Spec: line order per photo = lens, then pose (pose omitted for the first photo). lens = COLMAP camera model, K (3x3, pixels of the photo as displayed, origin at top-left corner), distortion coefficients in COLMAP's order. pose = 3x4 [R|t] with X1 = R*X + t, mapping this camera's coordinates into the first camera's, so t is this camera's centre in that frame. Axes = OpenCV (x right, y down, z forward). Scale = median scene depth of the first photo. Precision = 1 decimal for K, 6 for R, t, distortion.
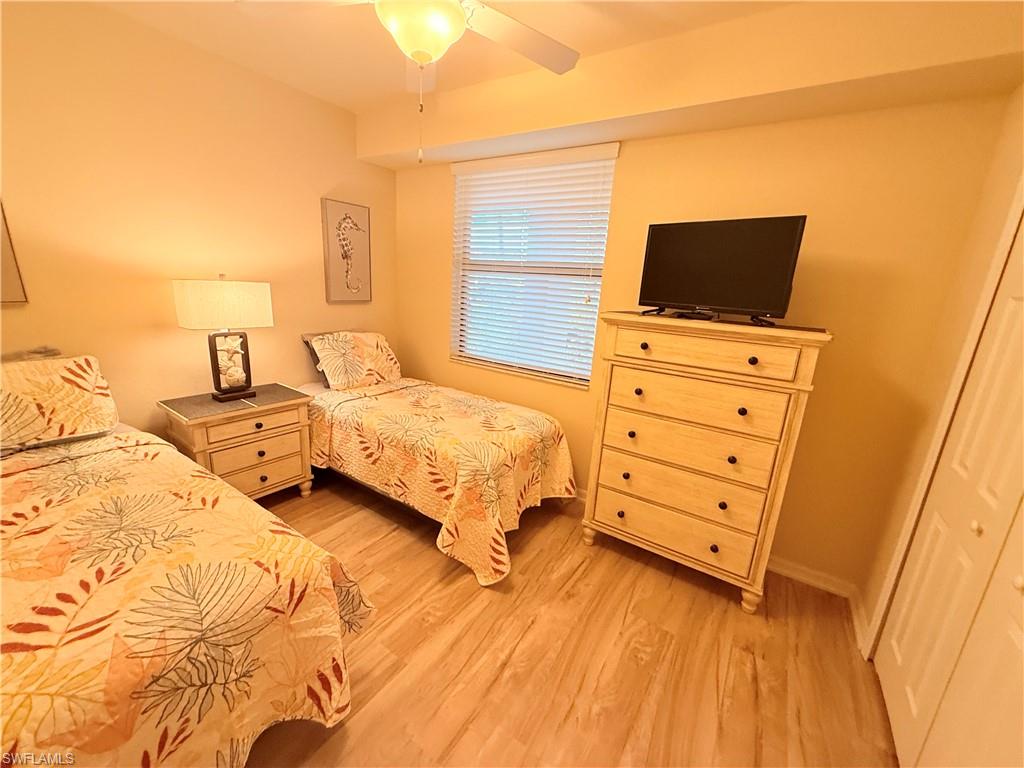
lens RADIAL K [[409.7, 0, 512.0], [0, 409.7, 384.0], [0, 0, 1]] dist [0.001565, 0.000108]
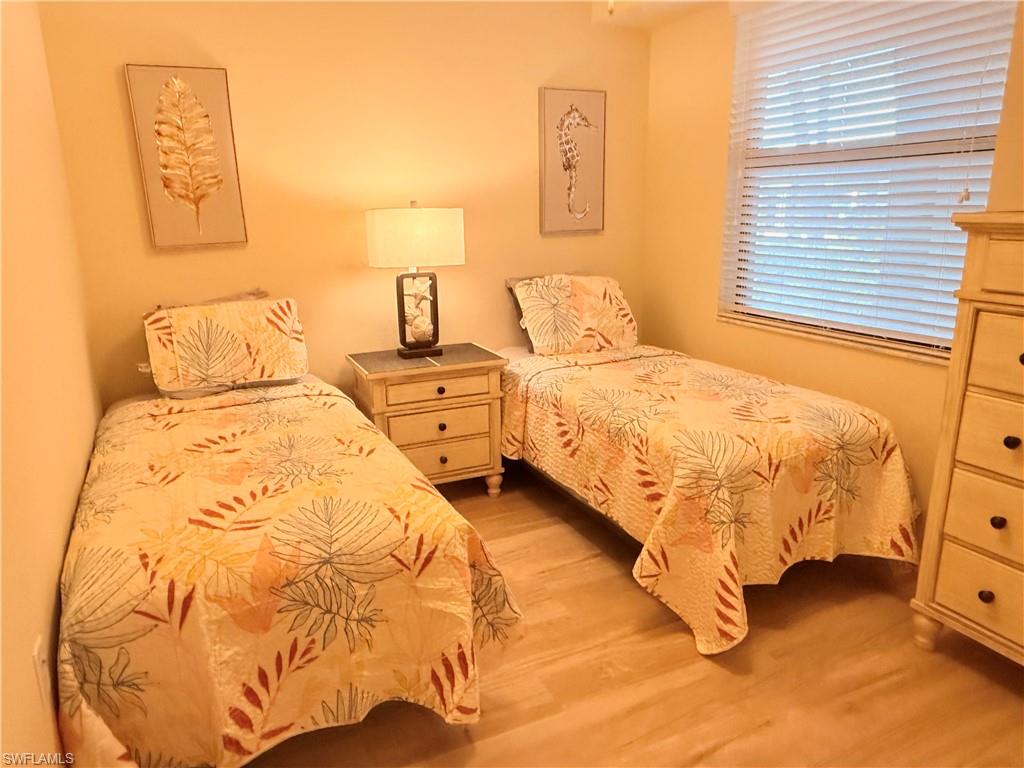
lens RADIAL K [[712.5, 0, 512.0], [0, 712.5, 384.0], [0, 0, 1]] dist [0.002386, -0.000047]
pose [[0.856120, 0.050111, -0.514341, 0.220010], [-0.056439, 0.998400, 0.003329, 0.084658], [0.513685, 0.026179, 0.857579, -0.110314]]
